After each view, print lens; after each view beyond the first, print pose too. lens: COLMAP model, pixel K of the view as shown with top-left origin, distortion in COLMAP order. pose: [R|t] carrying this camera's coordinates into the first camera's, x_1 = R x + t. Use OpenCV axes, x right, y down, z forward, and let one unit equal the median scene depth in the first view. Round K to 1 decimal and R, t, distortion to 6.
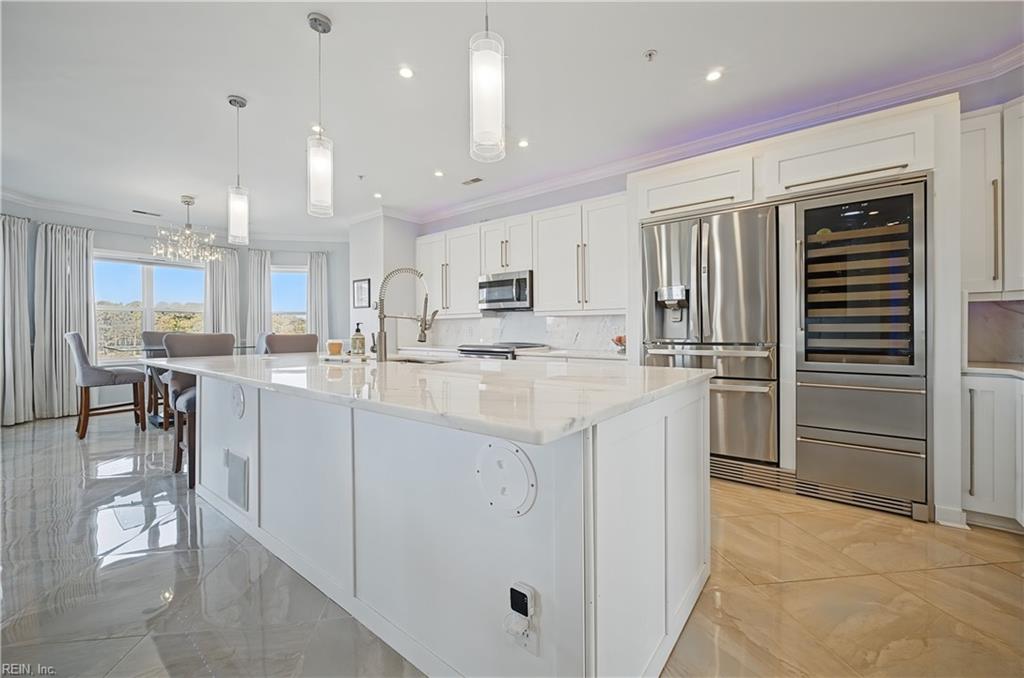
lens RADIAL K [[402.2, 0, 510.1], [0, 402.2, 333.5], [0, 0, 1]] dist [-0.016650, -0.000670]
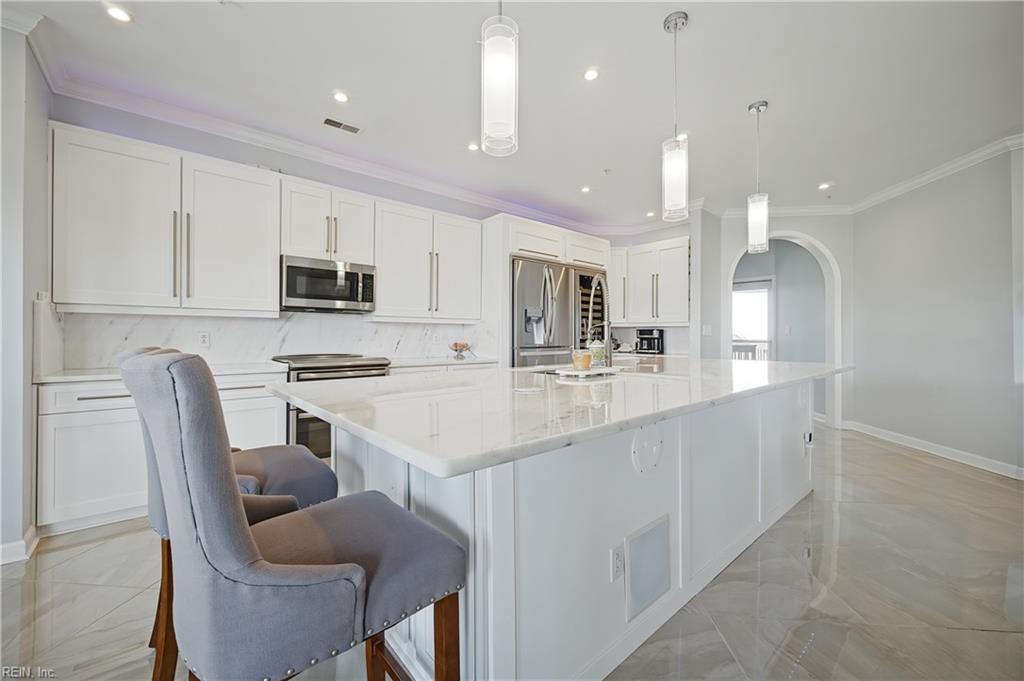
lens RADIAL K [[402.2, 0, 507.6], [0, 402.2, 332.4], [0, 0, 1]] dist [-0.016650, -0.000670]
pose [[0.200786, 0.009268, 0.979591, -0.635332], [0.005600, 0.999928, -0.010608, -0.008545], [-0.979619, 0.007615, 0.200720, 0.507908]]
